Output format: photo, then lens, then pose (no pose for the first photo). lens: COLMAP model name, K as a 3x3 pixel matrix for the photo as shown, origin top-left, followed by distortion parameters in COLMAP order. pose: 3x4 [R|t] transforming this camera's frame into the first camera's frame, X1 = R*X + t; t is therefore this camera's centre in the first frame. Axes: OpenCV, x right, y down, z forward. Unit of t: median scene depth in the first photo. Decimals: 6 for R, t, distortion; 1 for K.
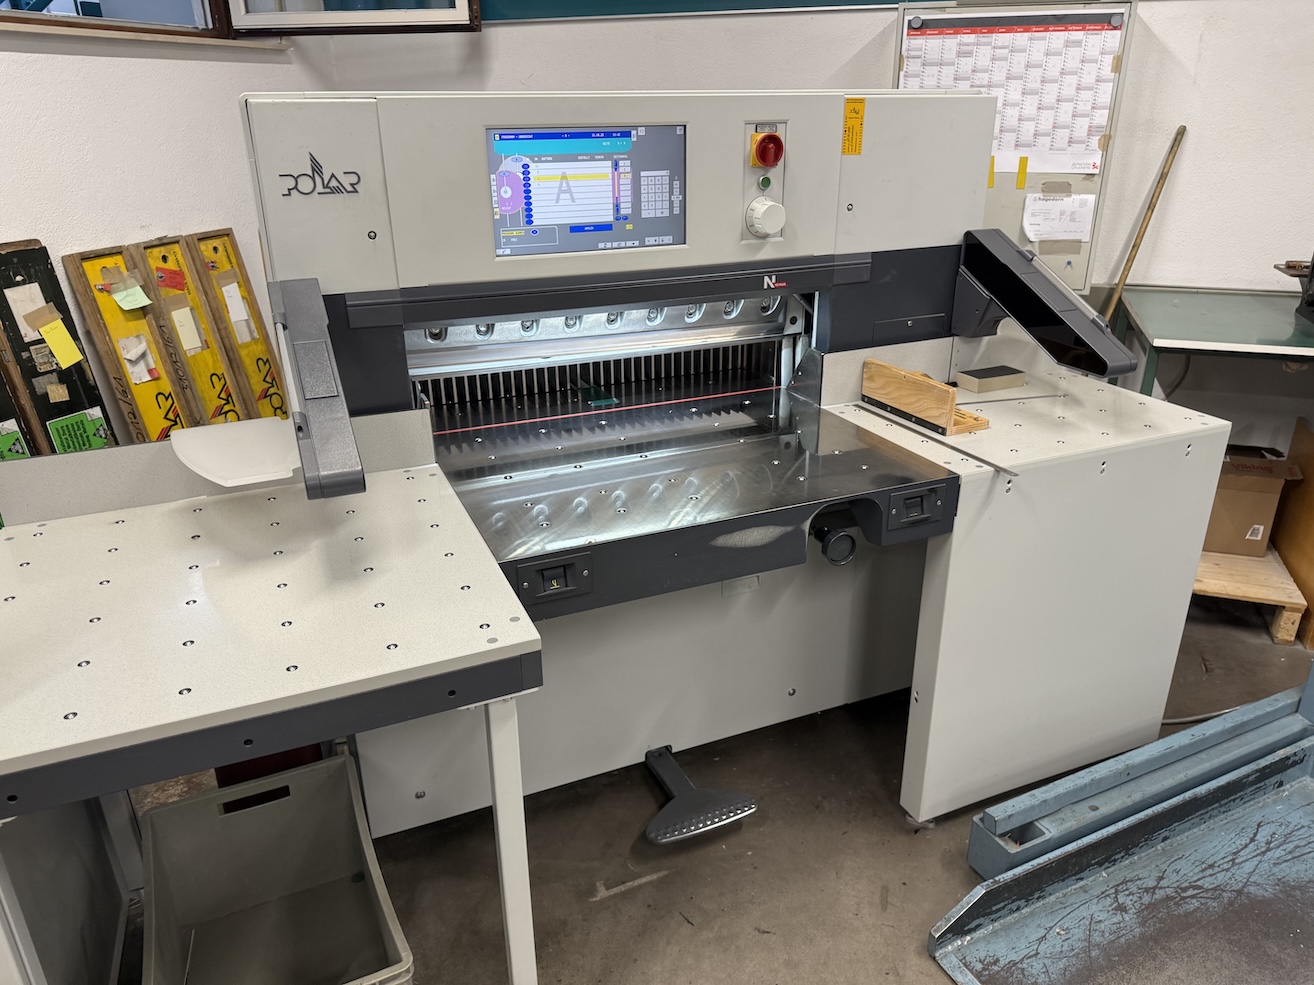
lens RADIAL K [[935.8, 0, 669.4], [0, 935.8, 496.8], [0, 0, 1]] dist [0.045530, -0.041962]
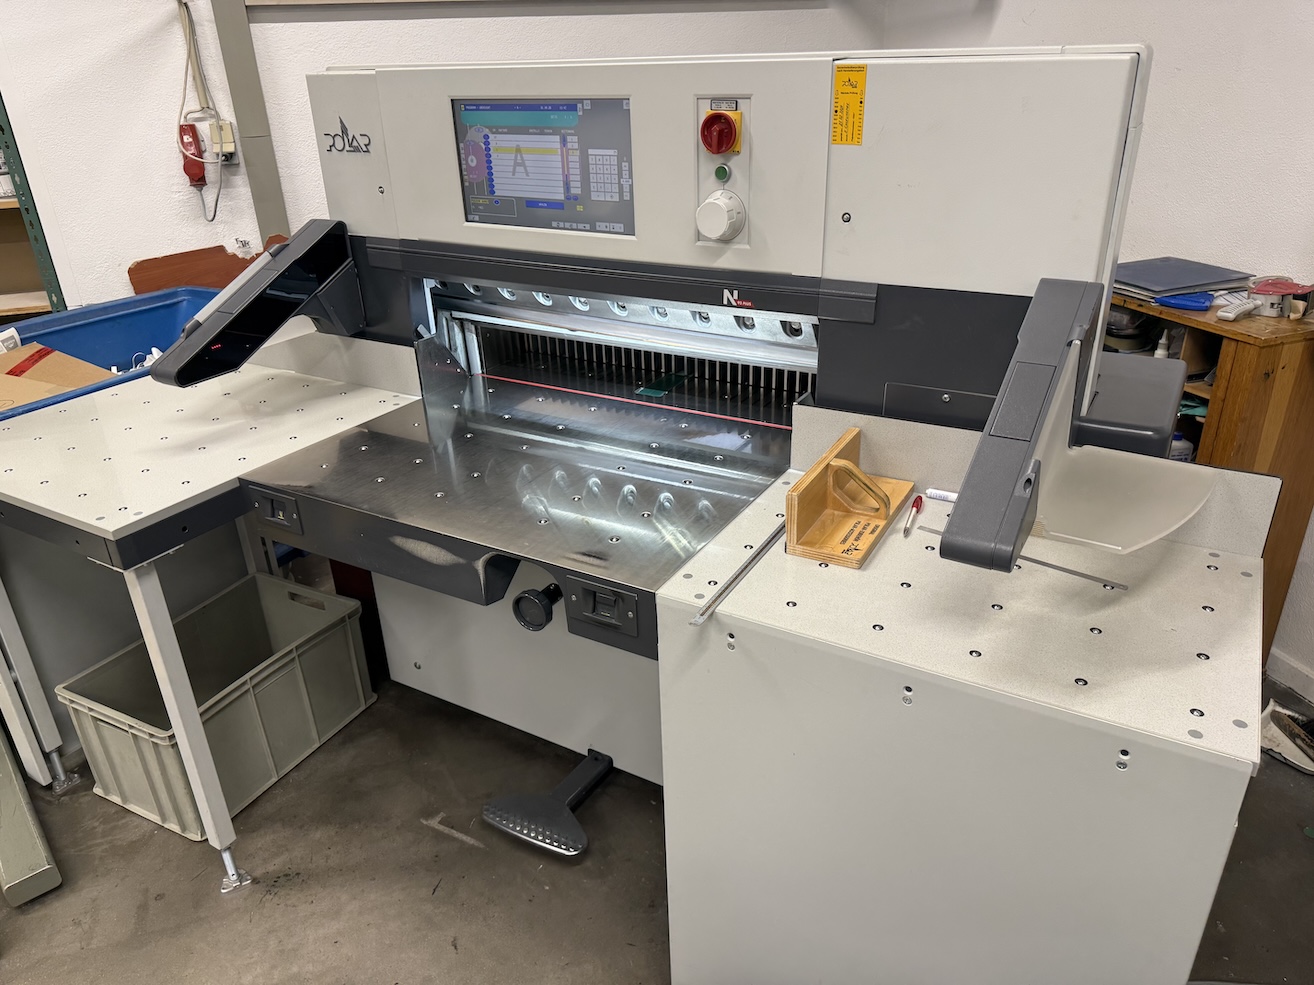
lens RADIAL K [[937.4, 0, 660.2], [0, 937.4, 501.0], [0, 0, 1]] dist [0.032968, -0.047921]
pose [[0.591227, 0.343658, -0.729623, 0.786648], [-0.288870, 0.934885, 0.206262, -0.234076], [0.752997, 0.088819, 0.652002, 0.486272]]
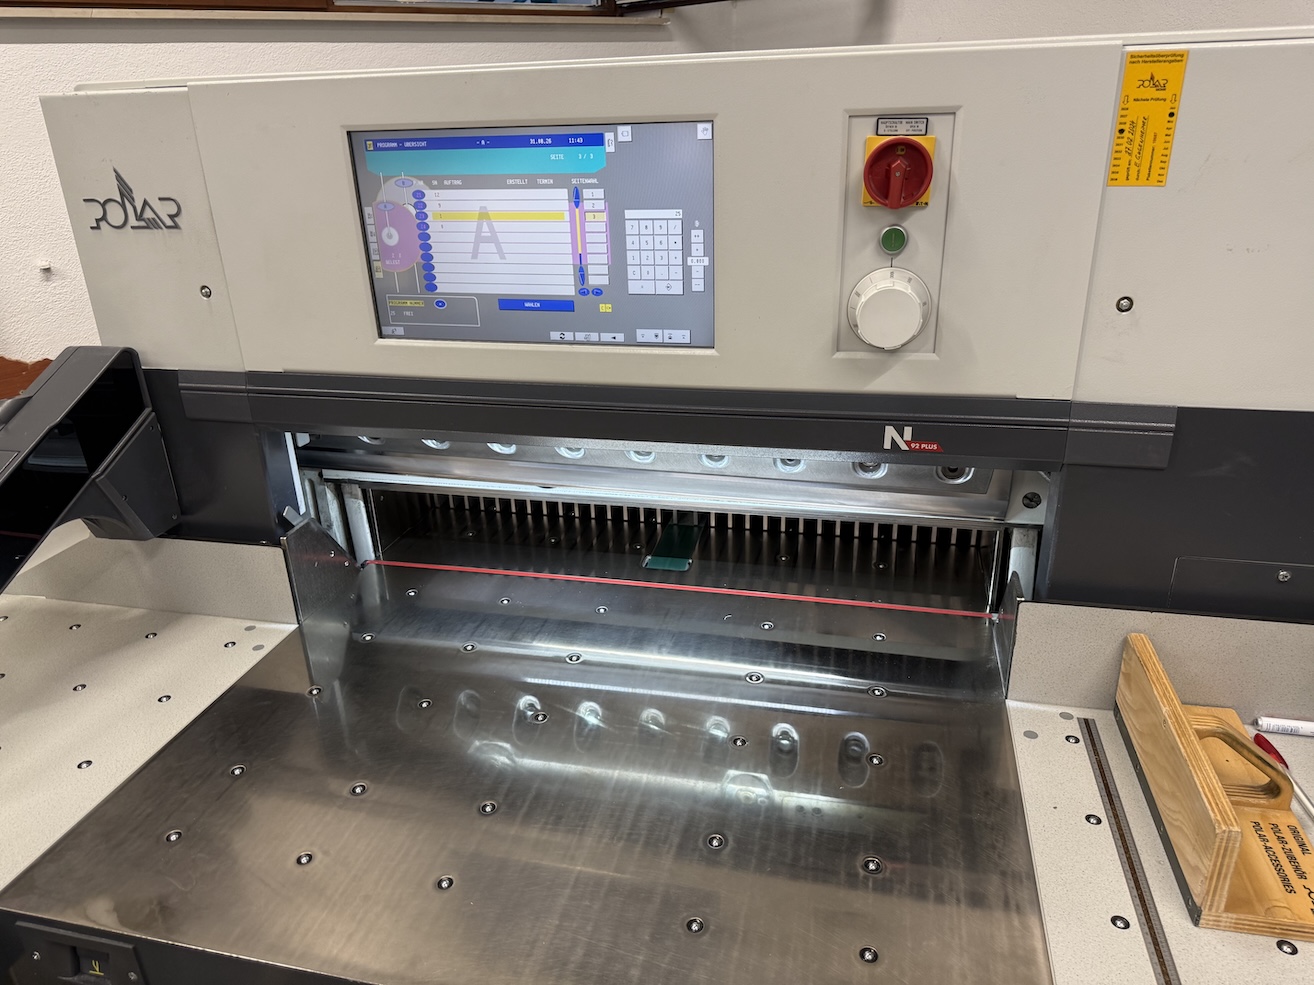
lens RADIAL K [[942.0, 0, 657.0], [0, 942.0, 492.5], [0, 0, 1]] dist [0.033373, -0.040706]
pose [[0.796336, 0.218718, -0.563925, 0.316631], [-0.209308, 0.974377, 0.082341, -0.236782], [0.567485, 0.052463, 0.821711, 0.578302]]
